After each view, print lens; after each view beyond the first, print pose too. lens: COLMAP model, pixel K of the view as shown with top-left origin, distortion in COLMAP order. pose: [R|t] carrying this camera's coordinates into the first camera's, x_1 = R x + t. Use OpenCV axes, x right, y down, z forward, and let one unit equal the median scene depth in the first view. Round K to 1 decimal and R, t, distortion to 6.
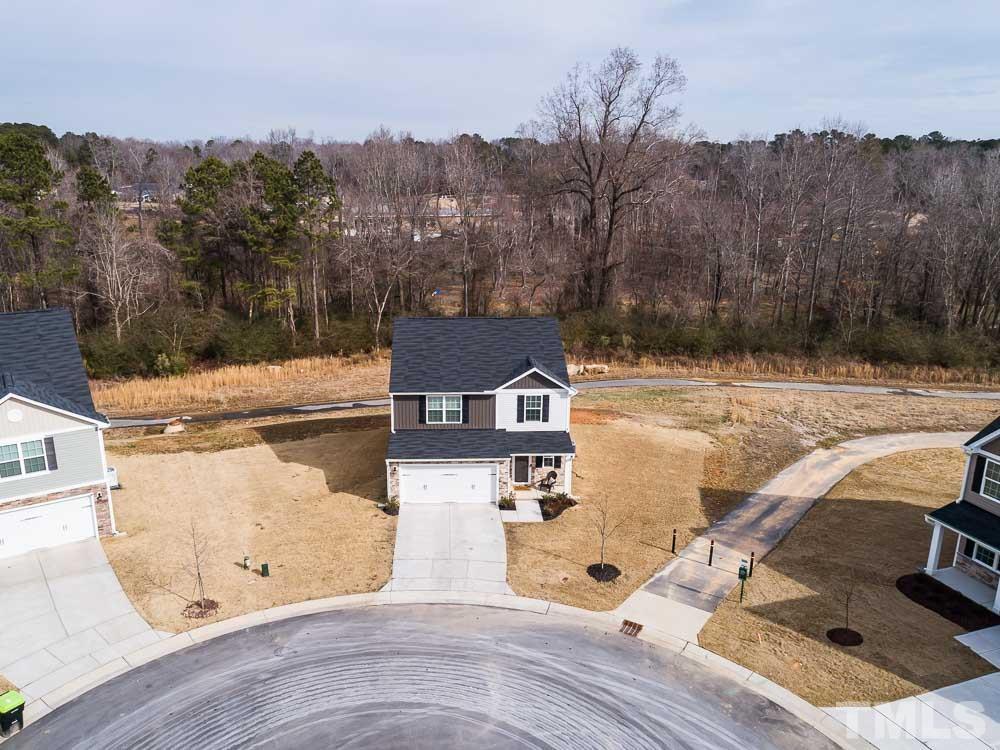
lens RADIAL K [[772.3, 0, 453.8], [0, 772.3, 383.6], [0, 0, 1]] dist [0.008074, -0.003701]
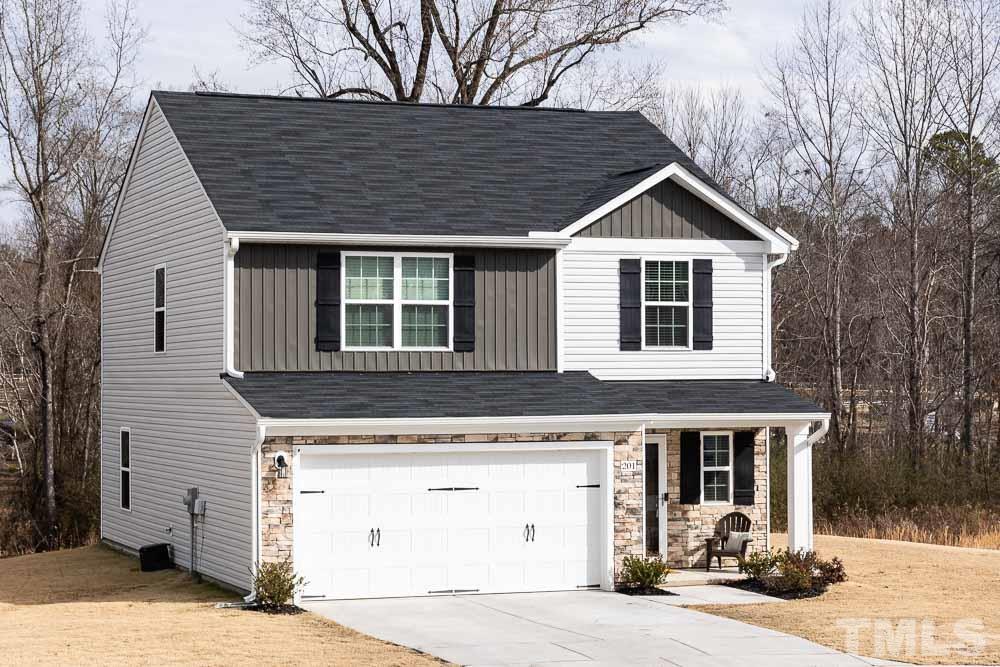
lens RADIAL K [[2225.7, 0, 503.6], [0, 2225.7, 334.9], [0, 0, 1]] dist [-0.072910, 0.000000]
pose [[0.943284, 0.004512, 0.331956, -0.261633], [0.089958, 0.959026, -0.268658, 0.282706], [-0.319567, 0.283283, 0.904228, 0.204910]]
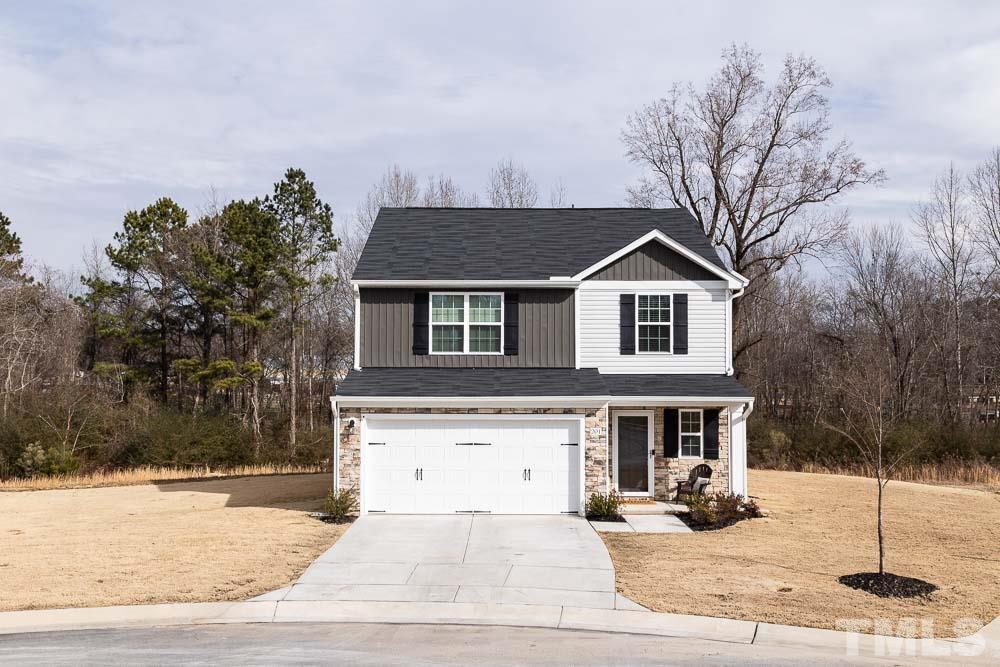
lens RADIAL K [[971.6, 0, 489.4], [0, 971.6, 338.4], [0, 0, 1]] dist [0.019297, 0.000000]
pose [[0.999700, 0.002598, -0.024370, 0.016166], [-0.009967, 0.951518, -0.307431, 0.225925], [0.022390, 0.307582, 0.951258, 0.433372]]
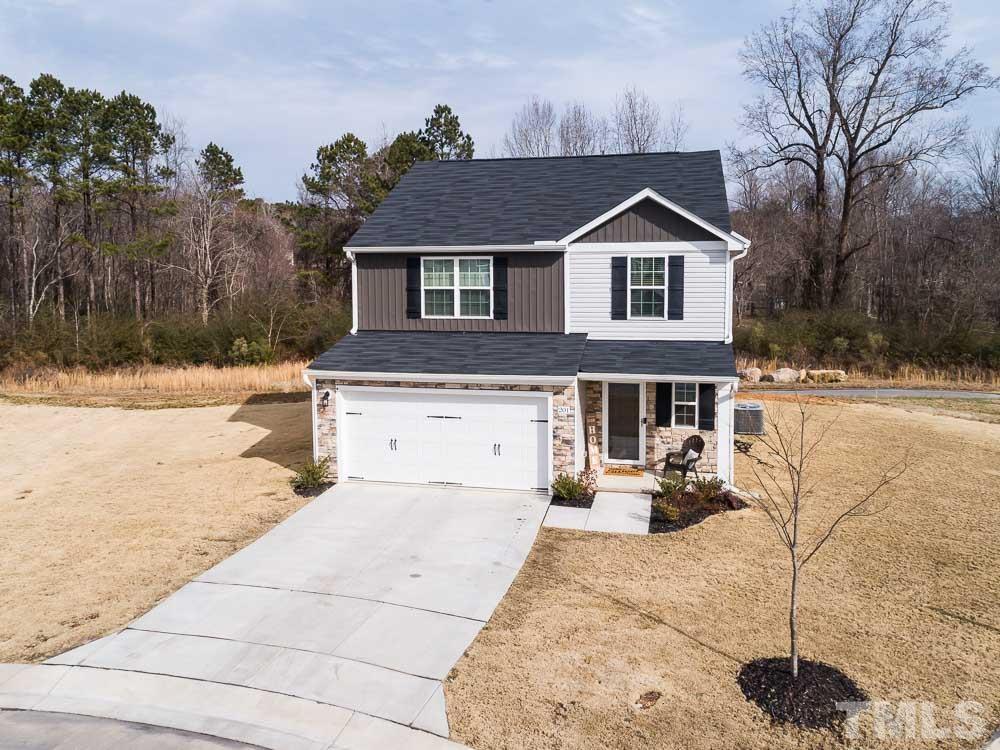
lens RADIAL K [[772.3, 0, 490.6], [0, 772.3, 314.3], [0, 0, 1]] dist [0.008074, -0.003701]
pose [[0.970109, 0.011212, -0.242411, 0.123621], [-0.058725, 0.980087, -0.189684, 0.138849], [0.235458, 0.198250, 0.951450, 0.553385]]
